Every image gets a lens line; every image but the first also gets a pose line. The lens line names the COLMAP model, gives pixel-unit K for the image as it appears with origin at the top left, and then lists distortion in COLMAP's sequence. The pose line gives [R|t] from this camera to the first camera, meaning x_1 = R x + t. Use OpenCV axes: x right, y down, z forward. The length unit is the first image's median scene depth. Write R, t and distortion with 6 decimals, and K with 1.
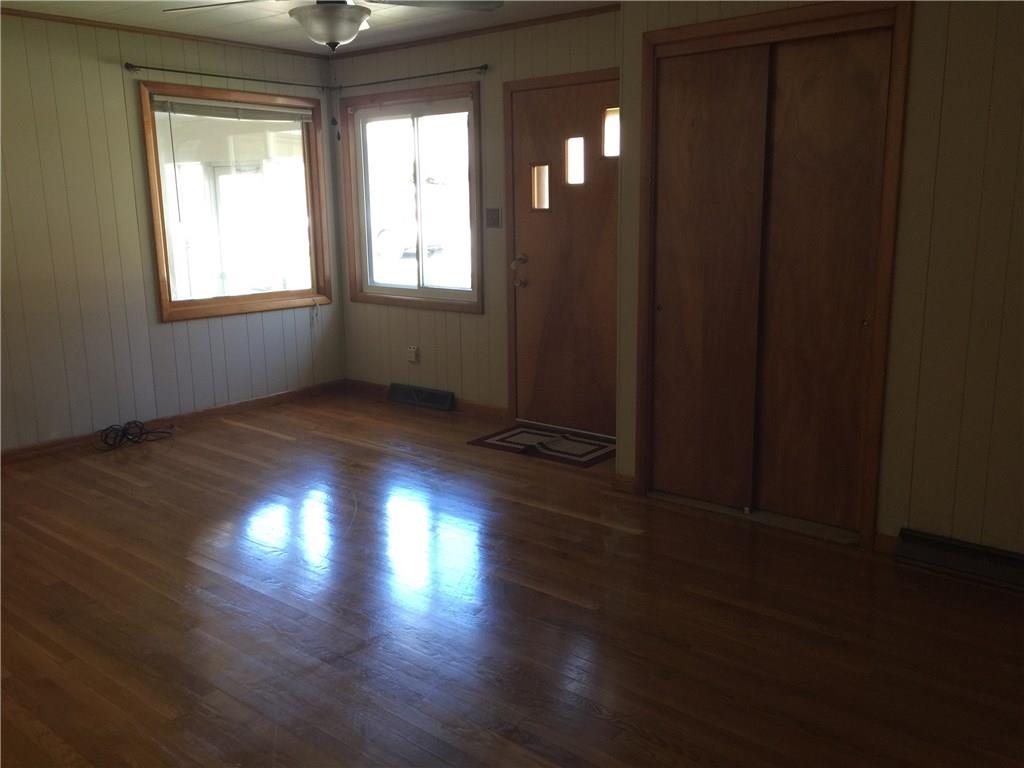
lens RADIAL K [[877.8, 0, 512.3], [0, 877.8, 383.6], [0, 0, 1]] dist [0.052358, -0.025975]
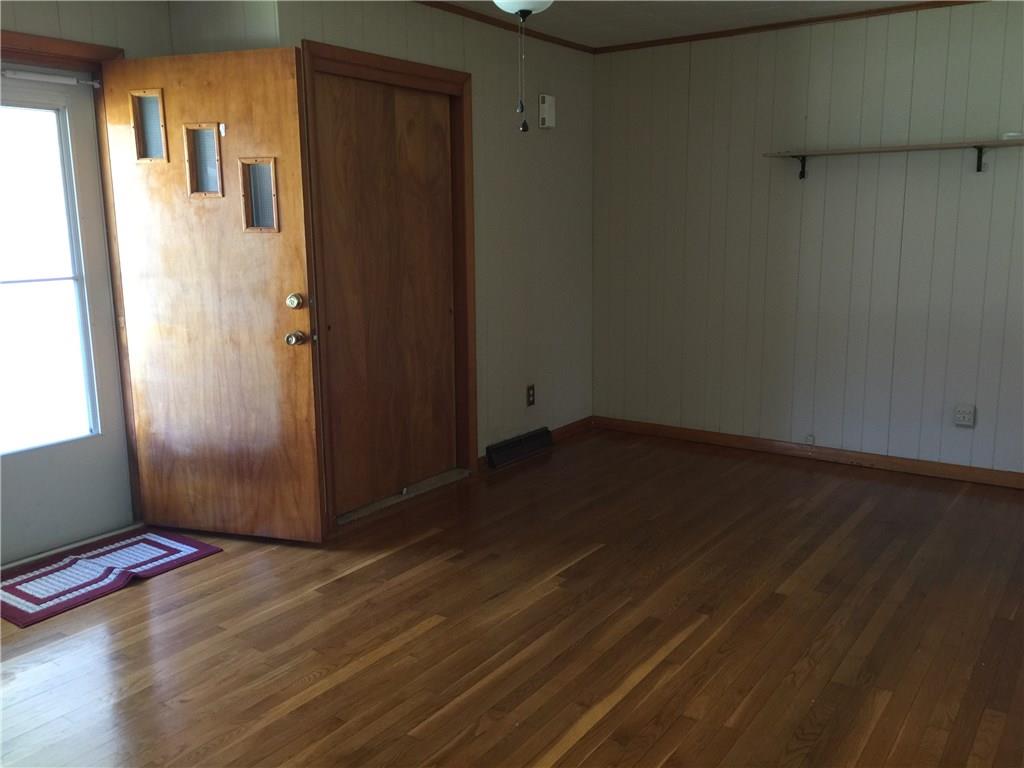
lens RADIAL K [[877.8, 0, 509.3], [0, 877.8, 387.4], [0, 0, 1]] dist [0.052358, -0.025975]
pose [[-0.077804, -0.173696, 0.981721, -0.832396], [0.215125, 0.958583, 0.186652, -0.166491], [-0.973482, 0.225715, -0.037215, 0.881735]]
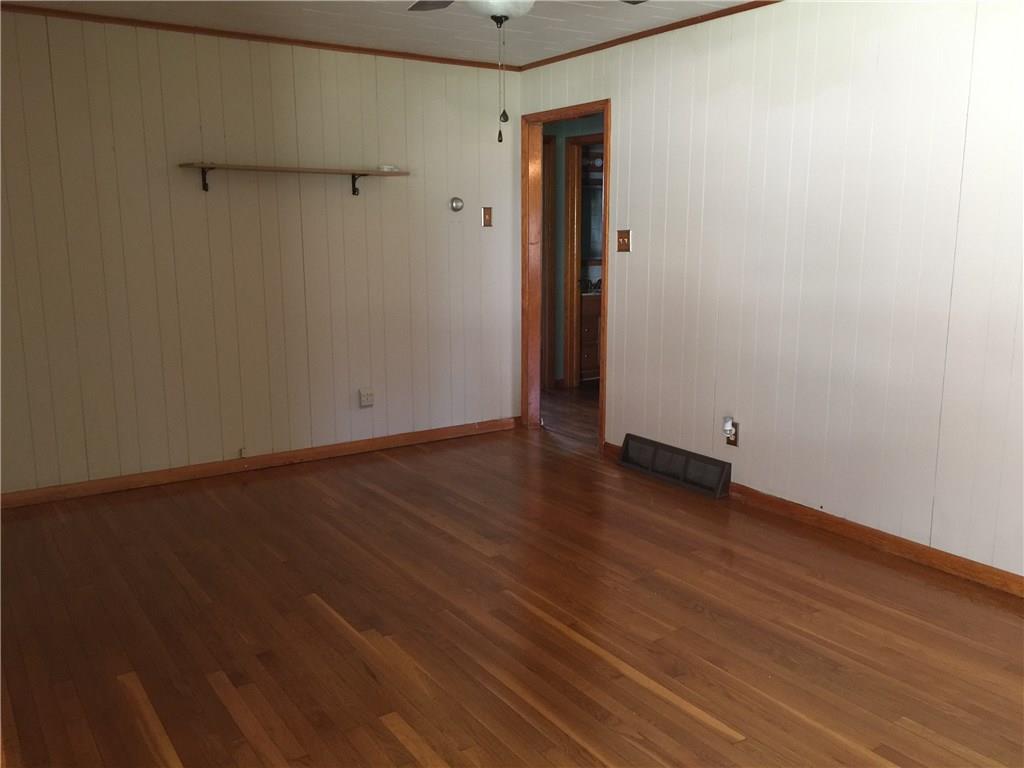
lens RADIAL K [[877.8, 0, 510.5], [0, 877.8, 378.7], [0, 0, 1]] dist [0.052358, -0.025975]
pose [[-0.961356, -0.031974, 0.273445, -0.346805], [0.070703, 0.931247, 0.357464, -0.287920], [-0.266074, 0.362984, -0.892999, 1.417170]]
